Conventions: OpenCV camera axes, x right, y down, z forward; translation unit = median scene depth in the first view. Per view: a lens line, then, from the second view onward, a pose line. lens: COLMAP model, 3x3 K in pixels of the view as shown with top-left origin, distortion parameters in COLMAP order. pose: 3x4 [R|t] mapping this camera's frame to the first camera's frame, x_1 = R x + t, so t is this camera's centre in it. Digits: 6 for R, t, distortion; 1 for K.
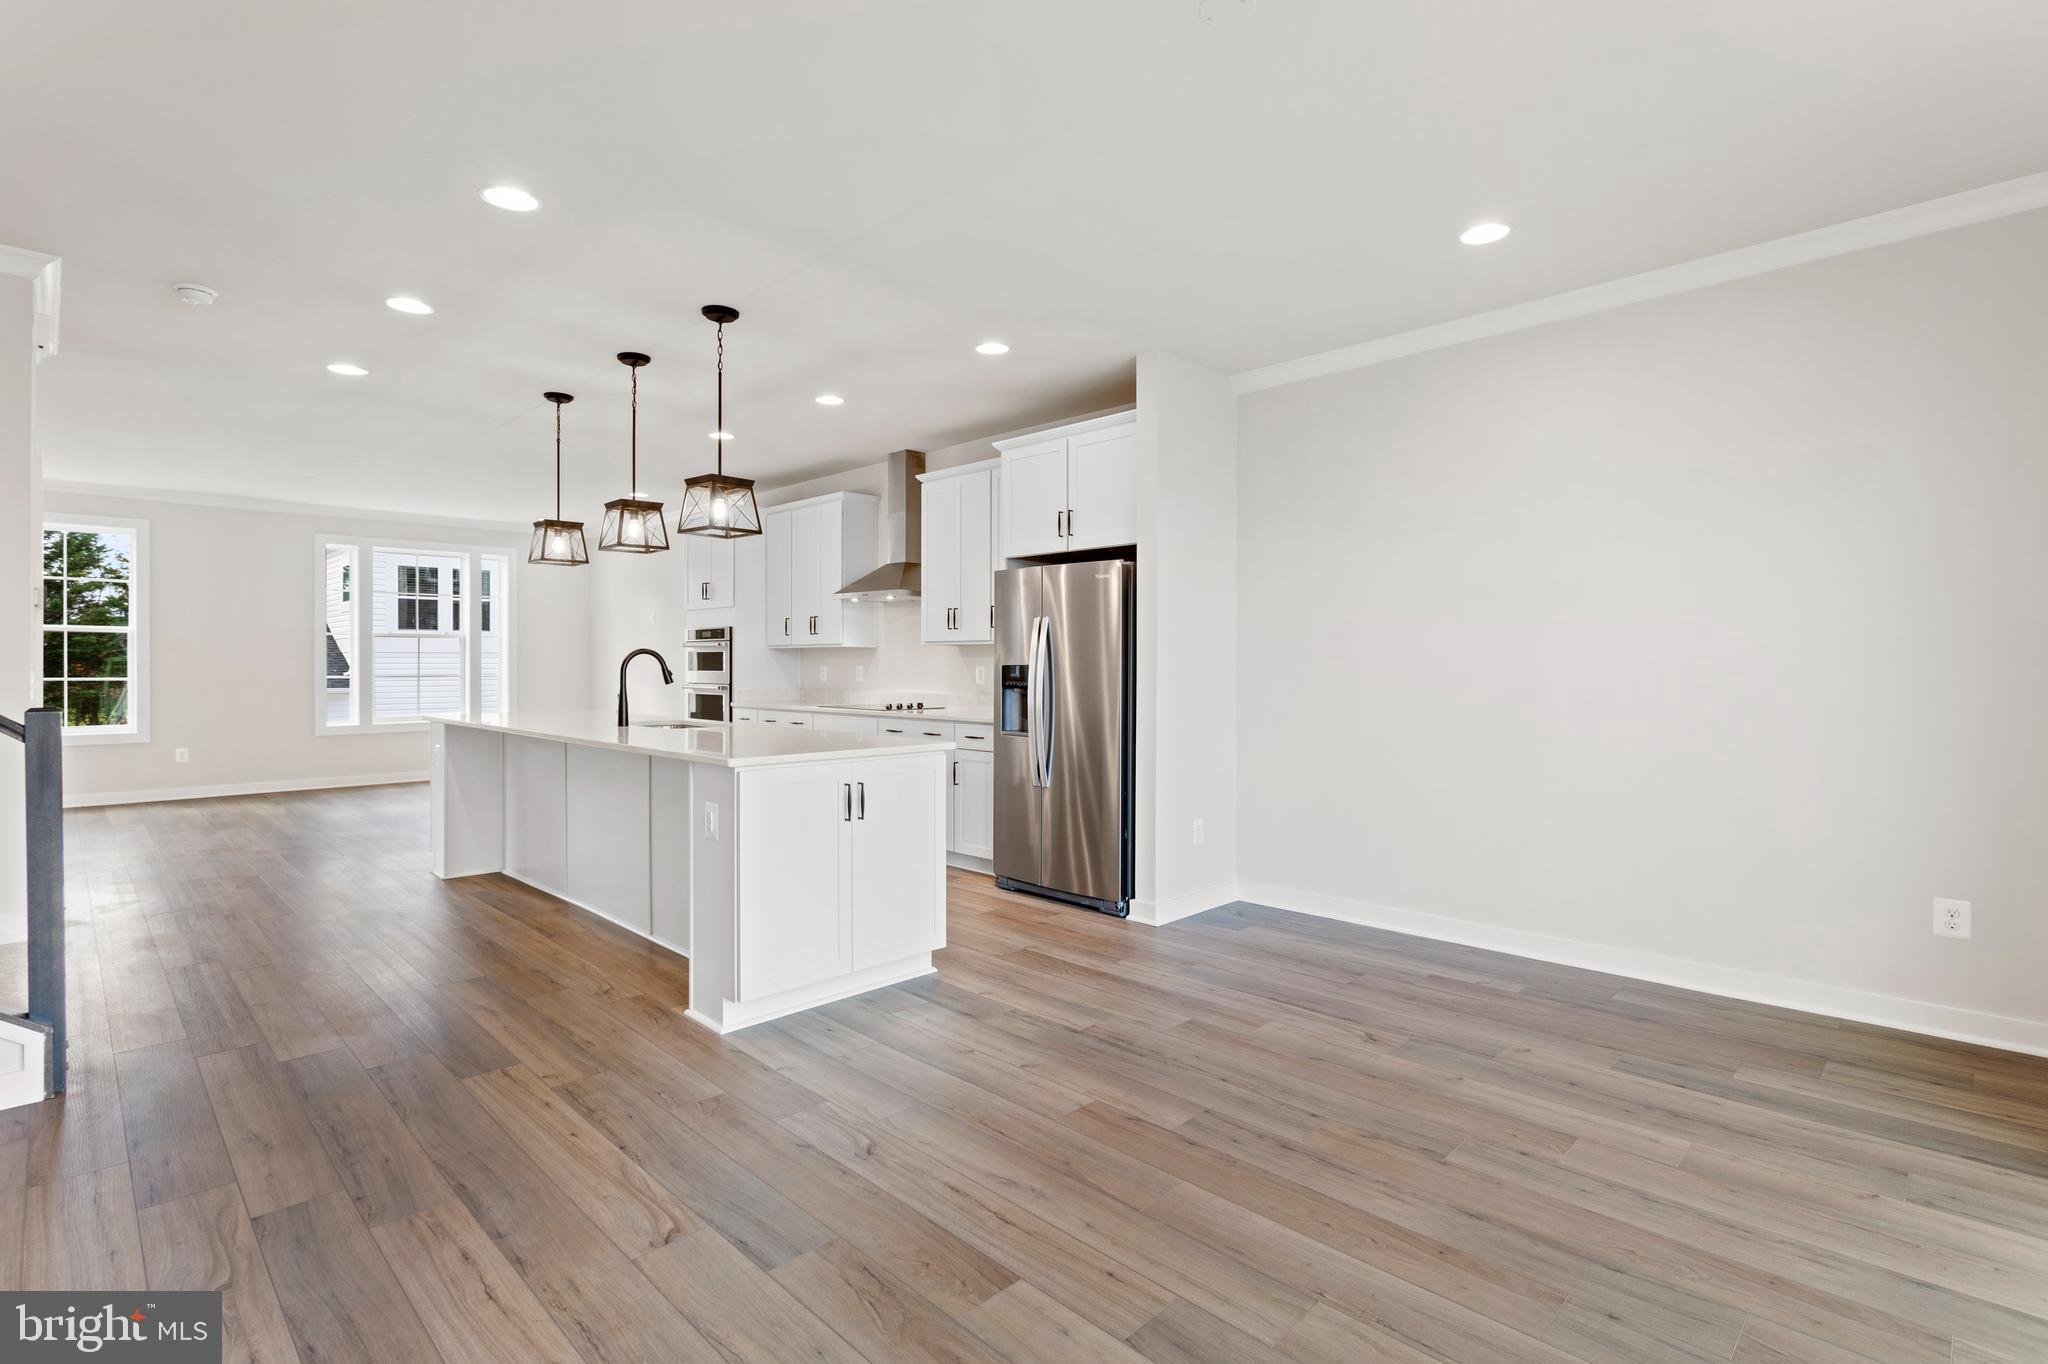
lens RADIAL K [[969.9, 0, 1009.0], [0, 969.9, 666.3], [0, 0, 1]] dist [-0.001568, 0.002441]
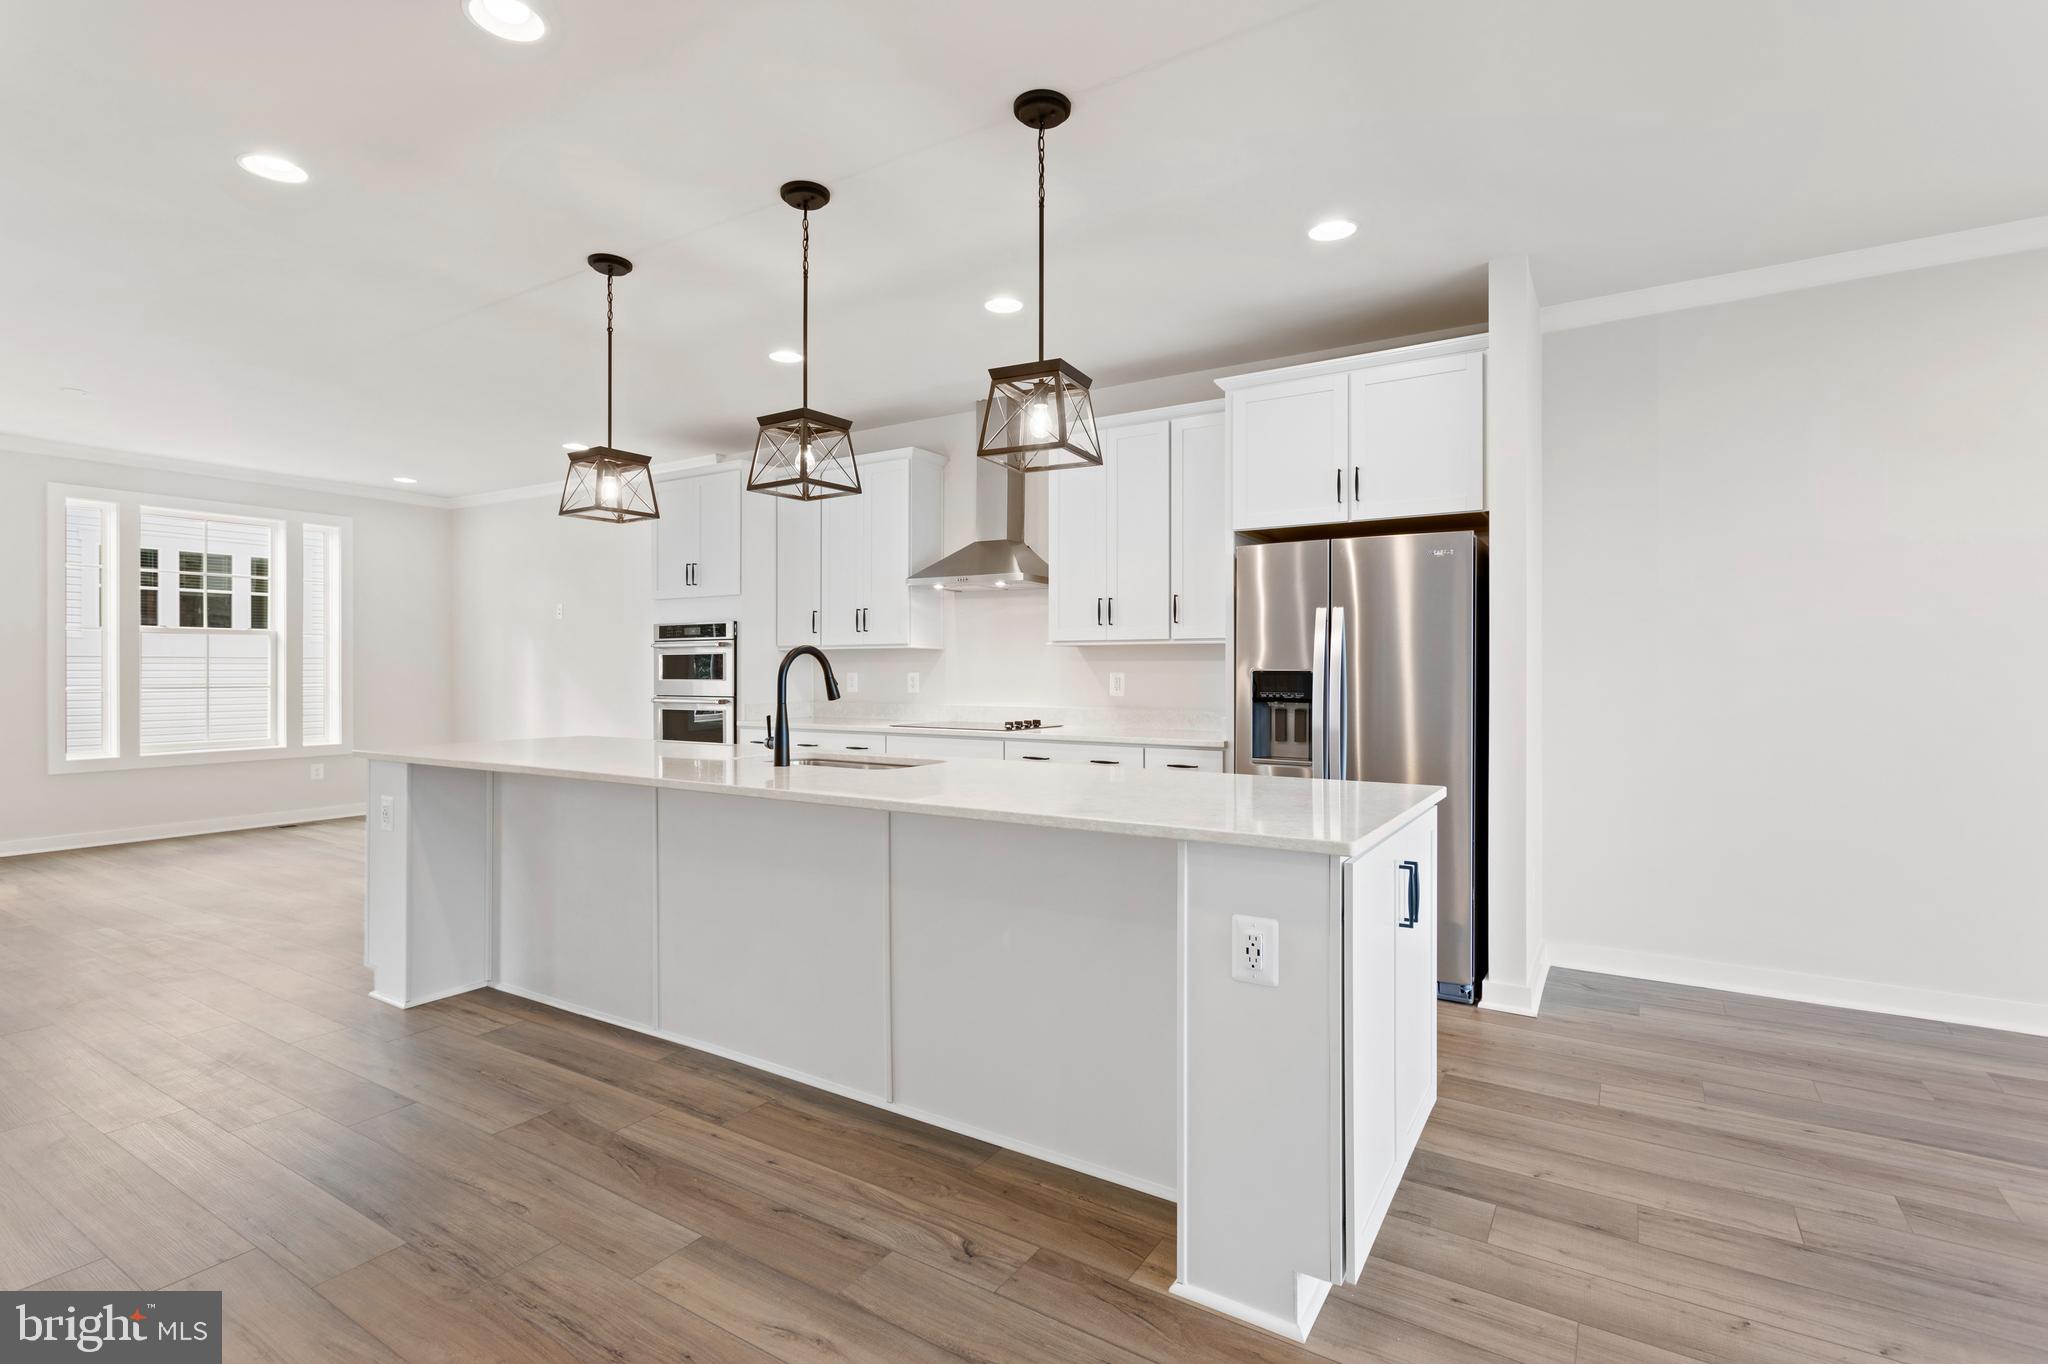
lens RADIAL K [[969.9, 0, 1014.4], [0, 969.9, 671.0], [0, 0, 1]] dist [-0.001568, 0.002441]
pose [[0.974978, -0.000499, 0.222301, -0.430774], [0.001132, 0.999996, -0.002720, 0.000794], [-0.222299, 0.002903, 0.974974, 0.372242]]
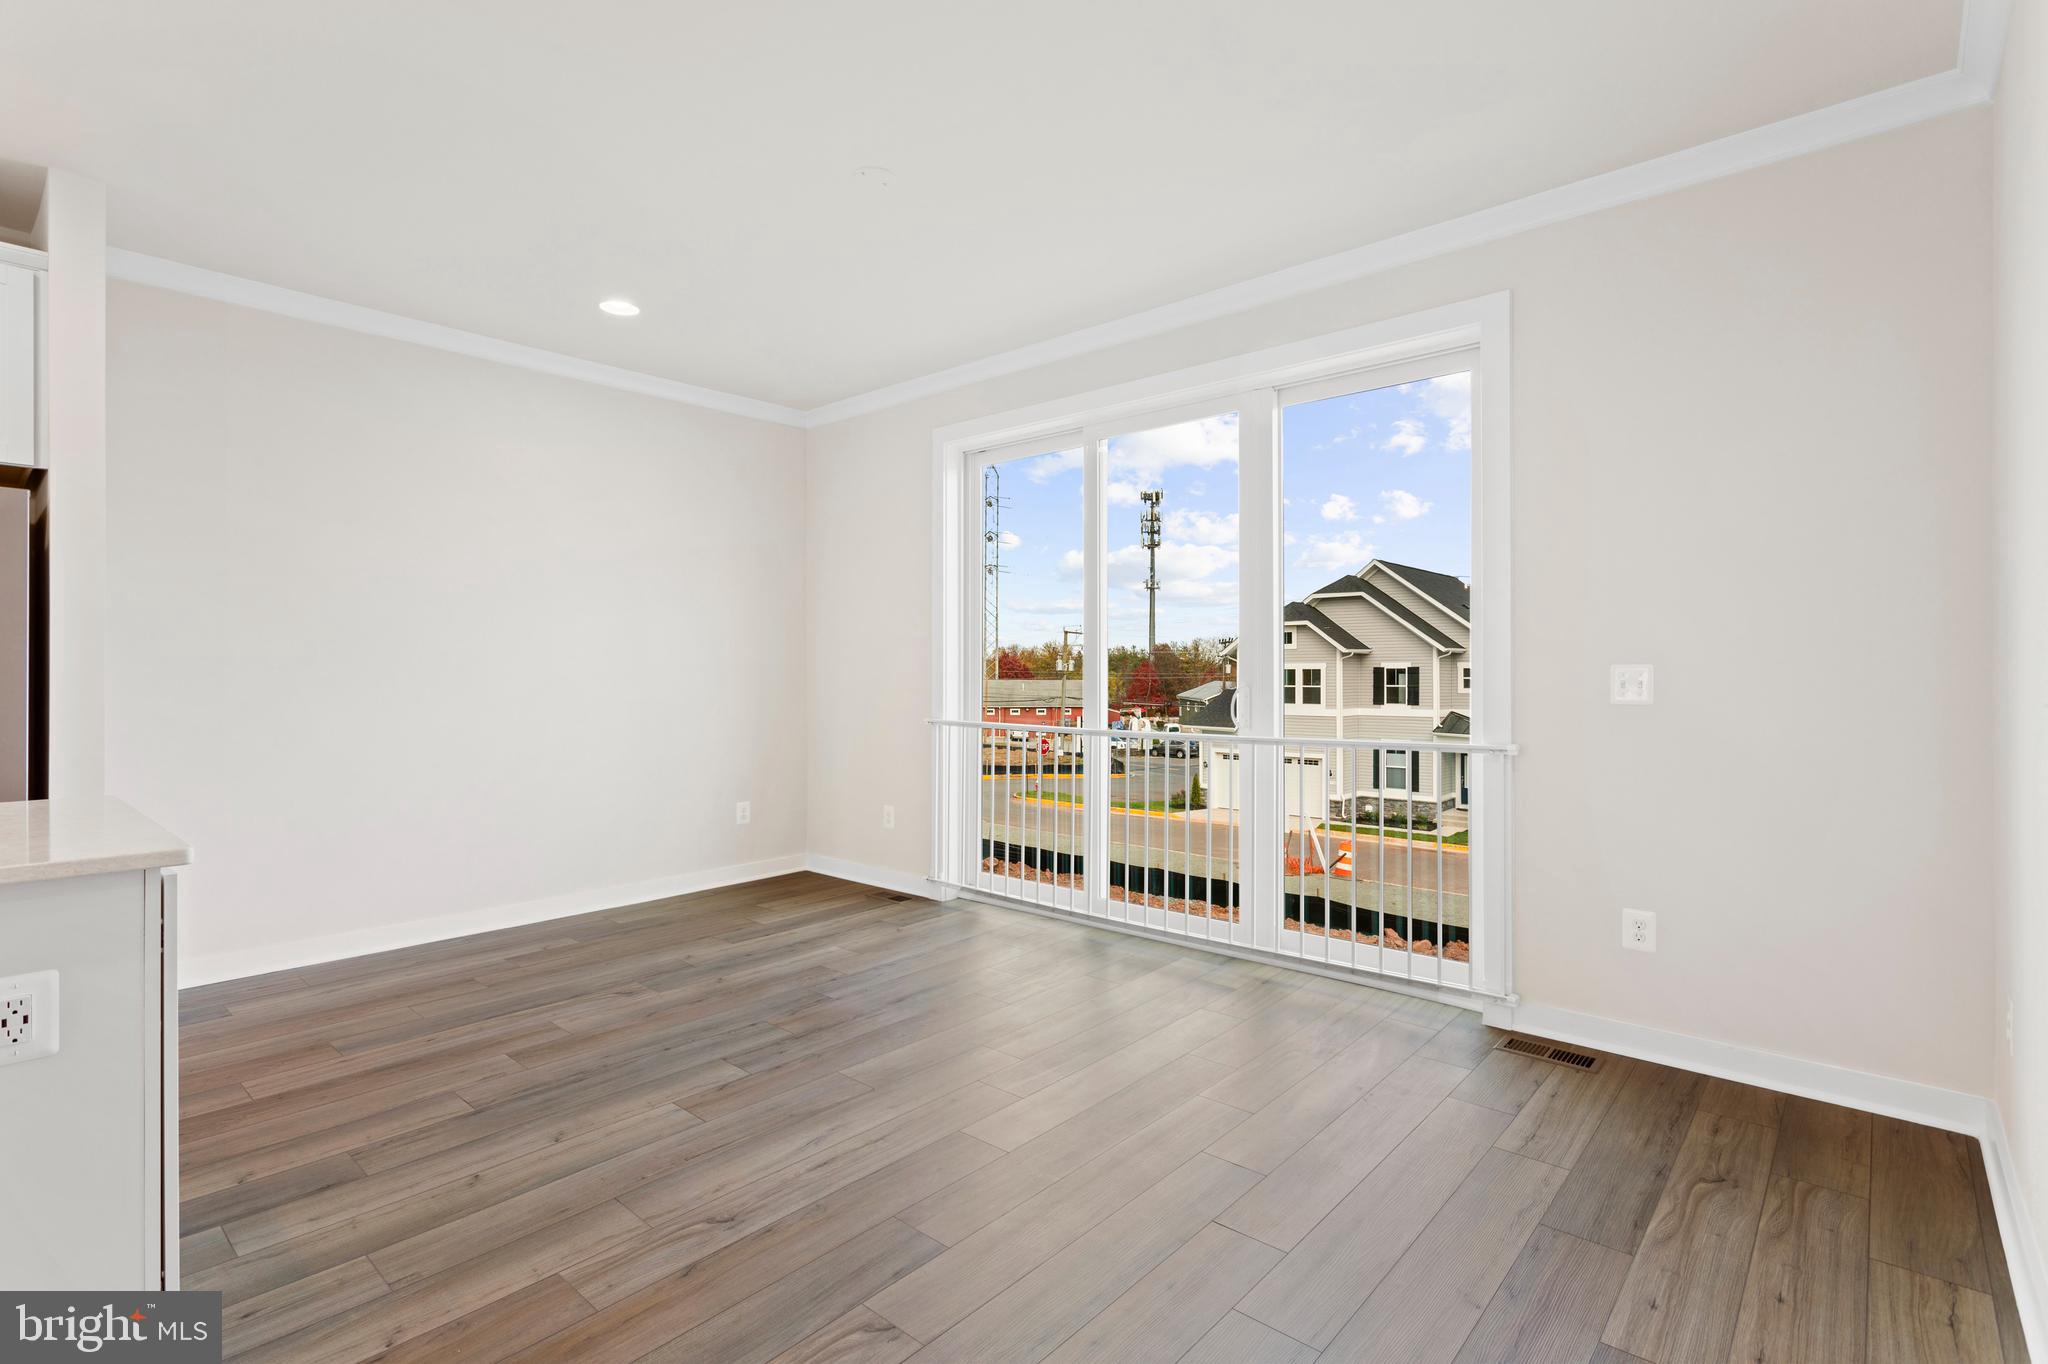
lens RADIAL K [[969.9, 0, 1030.8], [0, 969.9, 678.4], [0, 0, 1]] dist [-0.001568, 0.002441]
pose [[-0.071338, -0.006848, 0.997429, -0.578973], [0.002360, 0.999972, 0.007034, 0.006479], [-0.997449, 0.002856, -0.071319, 0.446441]]
